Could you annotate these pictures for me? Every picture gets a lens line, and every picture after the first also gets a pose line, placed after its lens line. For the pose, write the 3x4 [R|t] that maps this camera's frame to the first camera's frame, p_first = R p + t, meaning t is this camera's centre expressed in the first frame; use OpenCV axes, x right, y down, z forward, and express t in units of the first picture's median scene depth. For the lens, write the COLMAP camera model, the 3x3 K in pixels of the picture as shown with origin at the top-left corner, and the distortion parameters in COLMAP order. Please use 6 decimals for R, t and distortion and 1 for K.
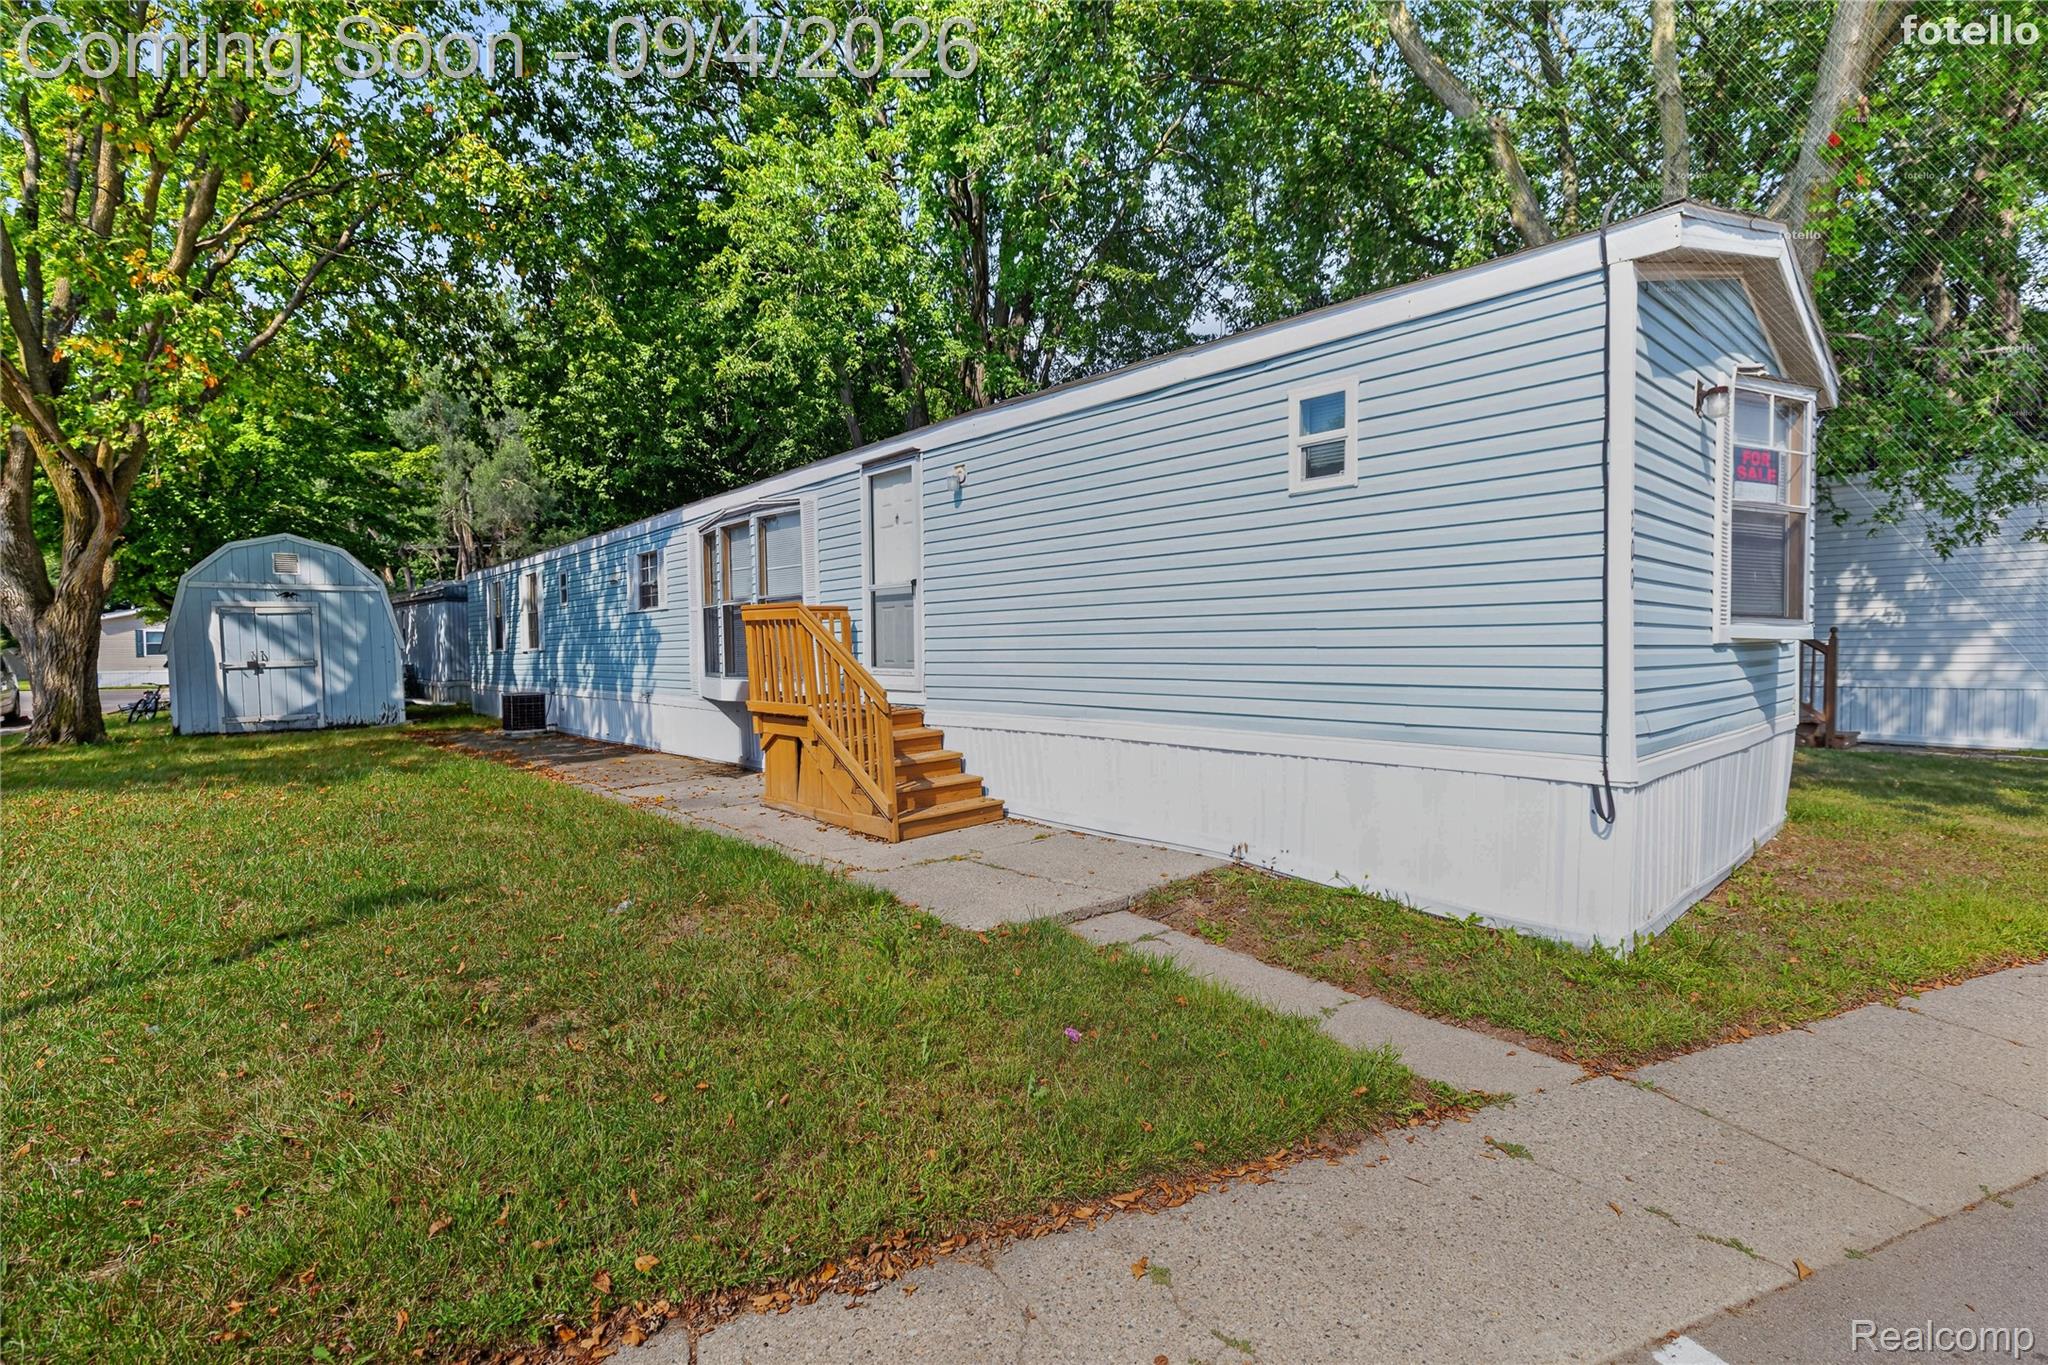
lens RADIAL K [[932.4, 0, 1024.0], [0, 932.4, 682.5], [0, 0, 1]] dist [0.015170, -0.000307]
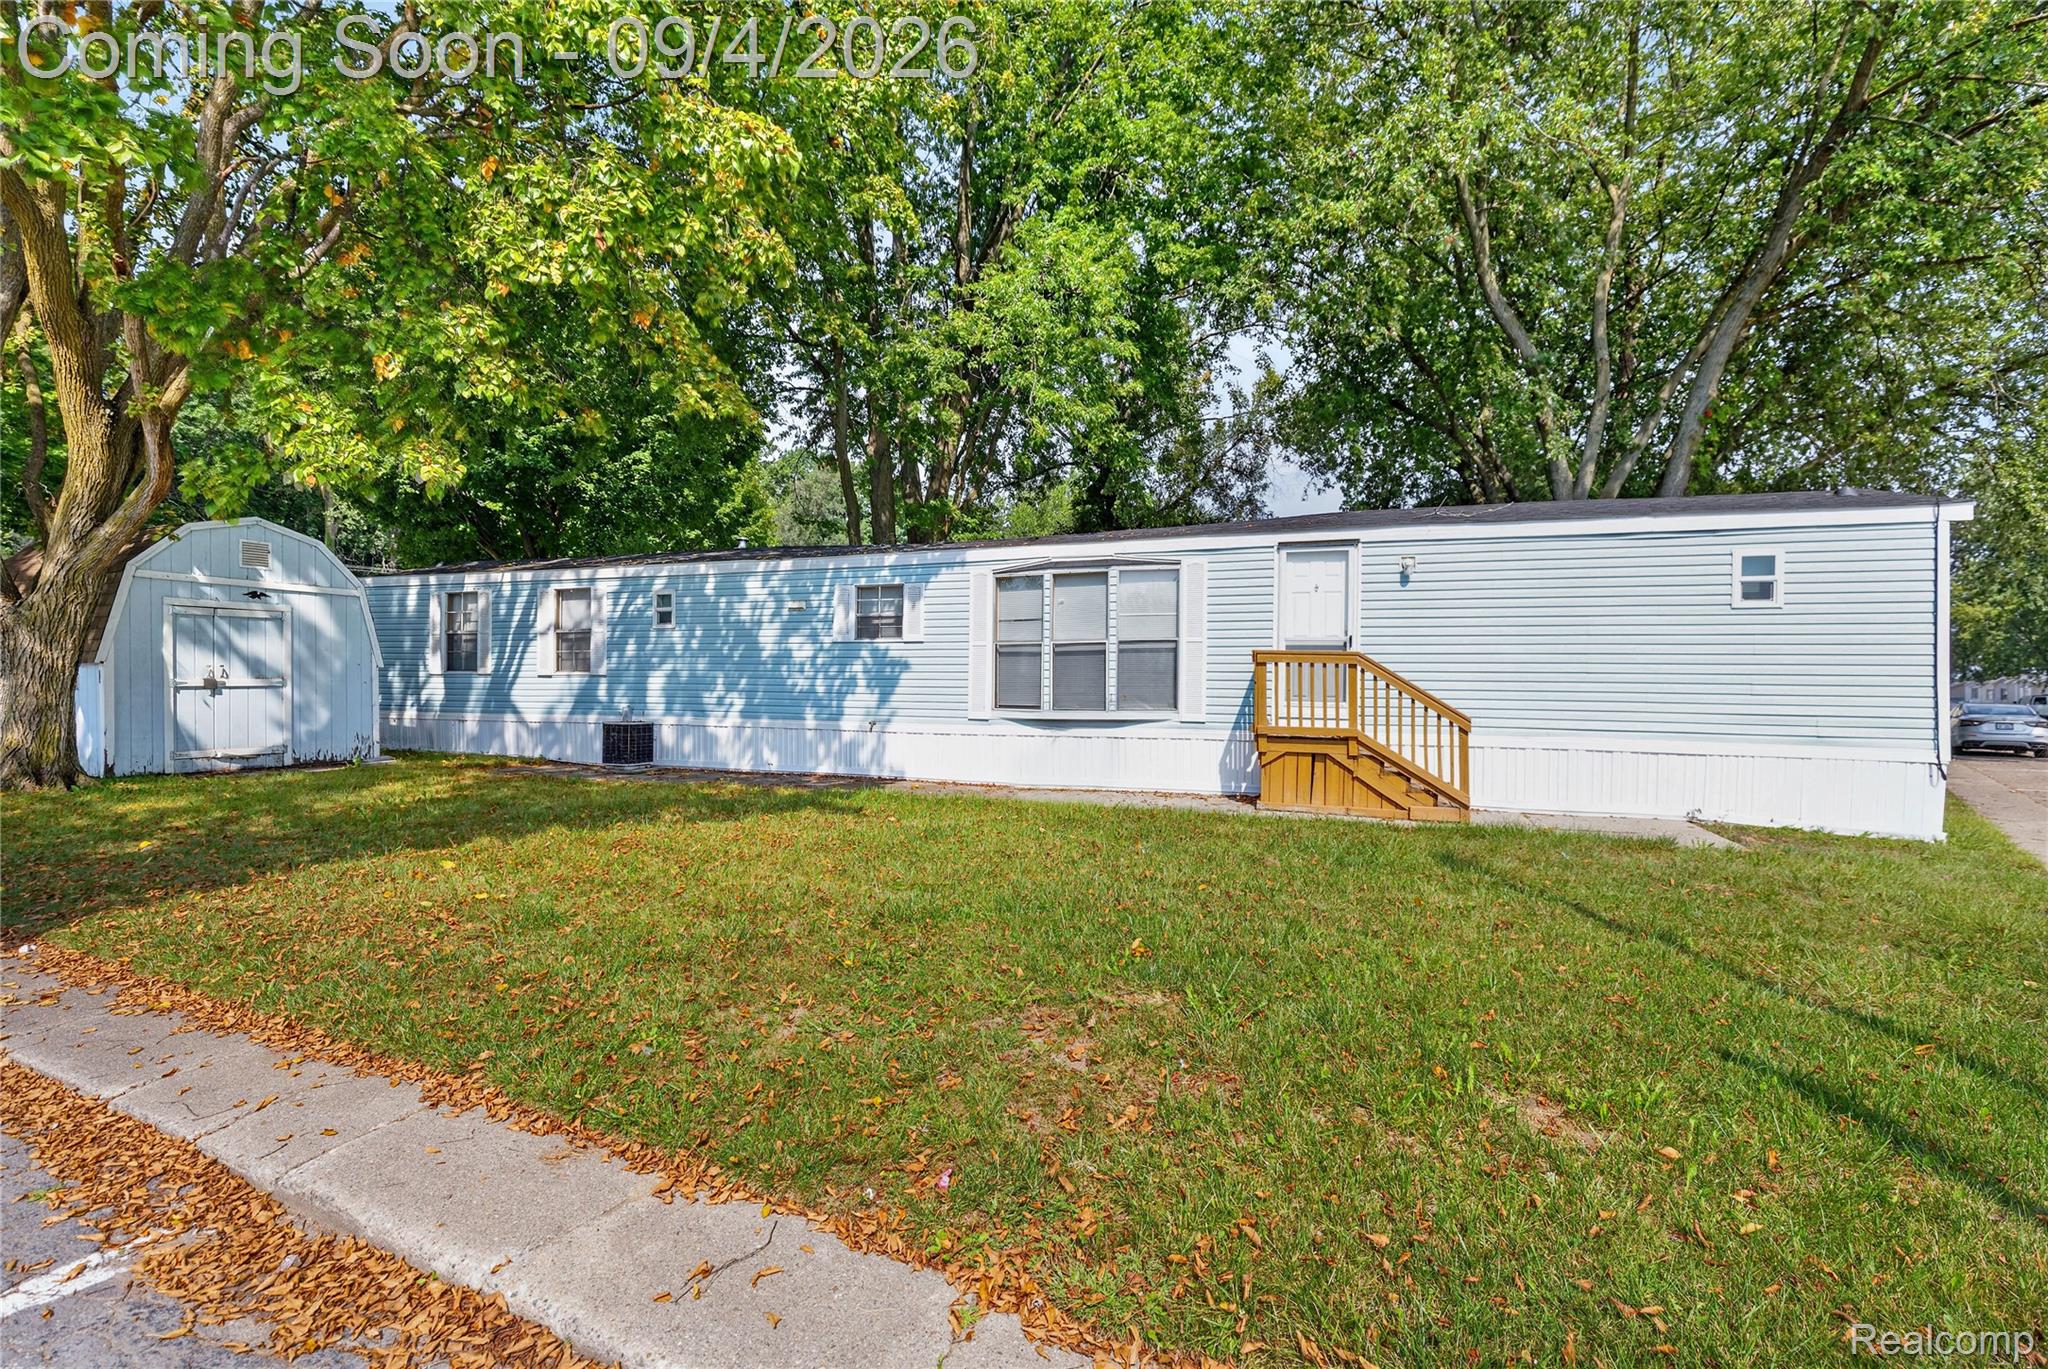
lens RADIAL K [[932.4, 0, 1024.0], [0, 932.4, 684.5], [0, 0, 1]] dist [0.015170, -0.000307]
pose [[0.884566, 0.025325, 0.465727, -0.848665], [-0.006797, 0.999119, -0.041420, 0.013748], [-0.466365, 0.033473, 0.883959, 0.026392]]
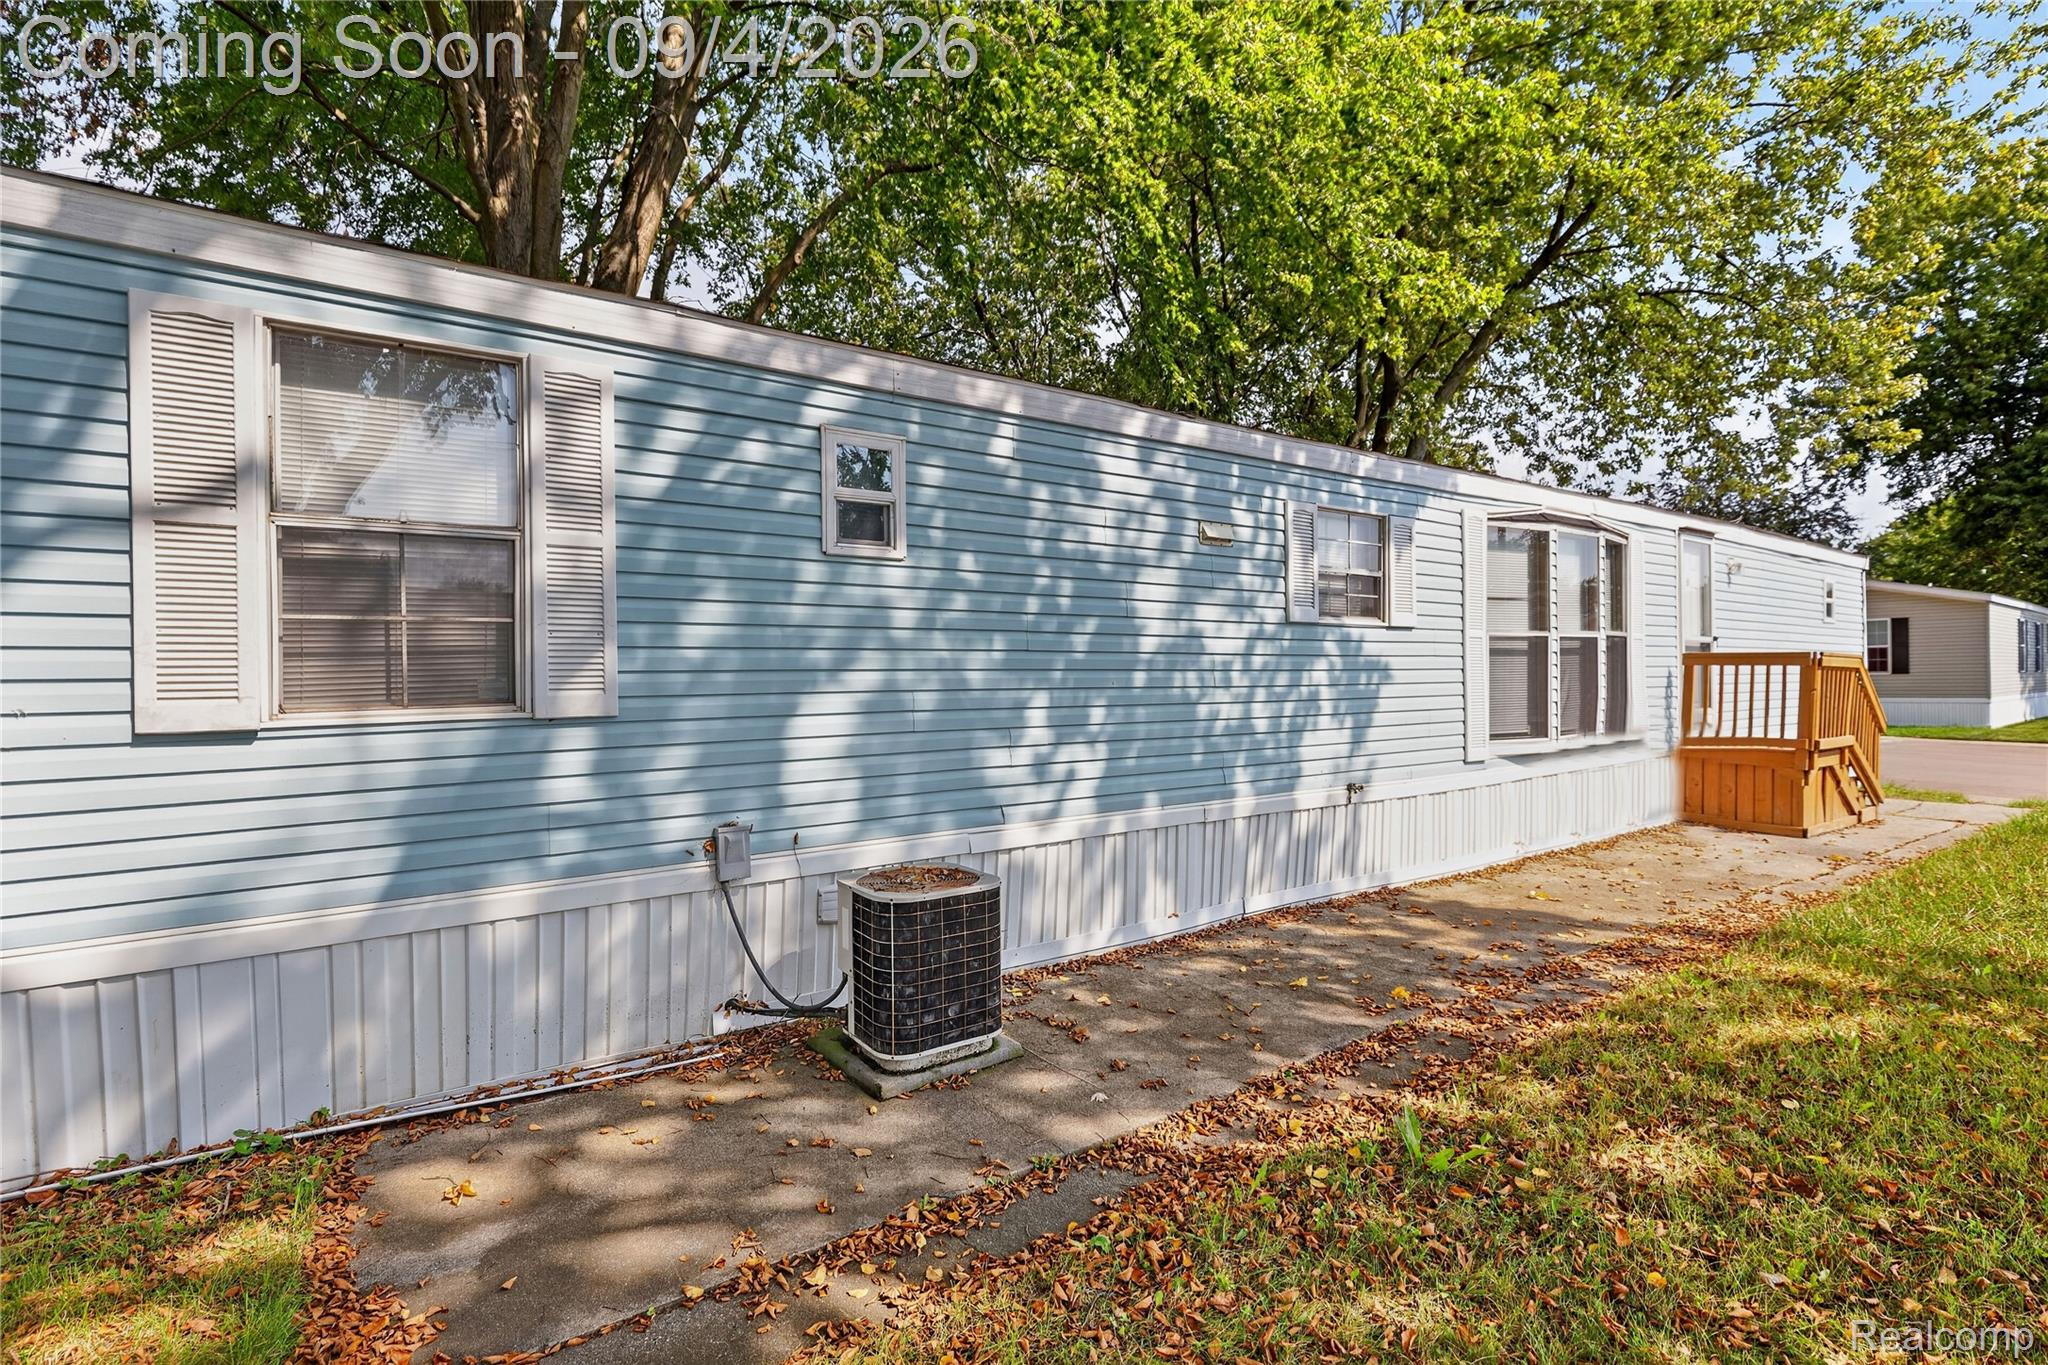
lens RADIAL K [[932.4, 0, 1024.0], [0, 932.4, 682.5], [0, 0, 1]] dist [0.015170, -0.000307]
pose [[0.127793, 0.015545, 0.991679, -1.075608], [0.045781, 0.998719, -0.021555, -0.047445], [-0.990744, 0.048154, 0.126917, 1.280543]]
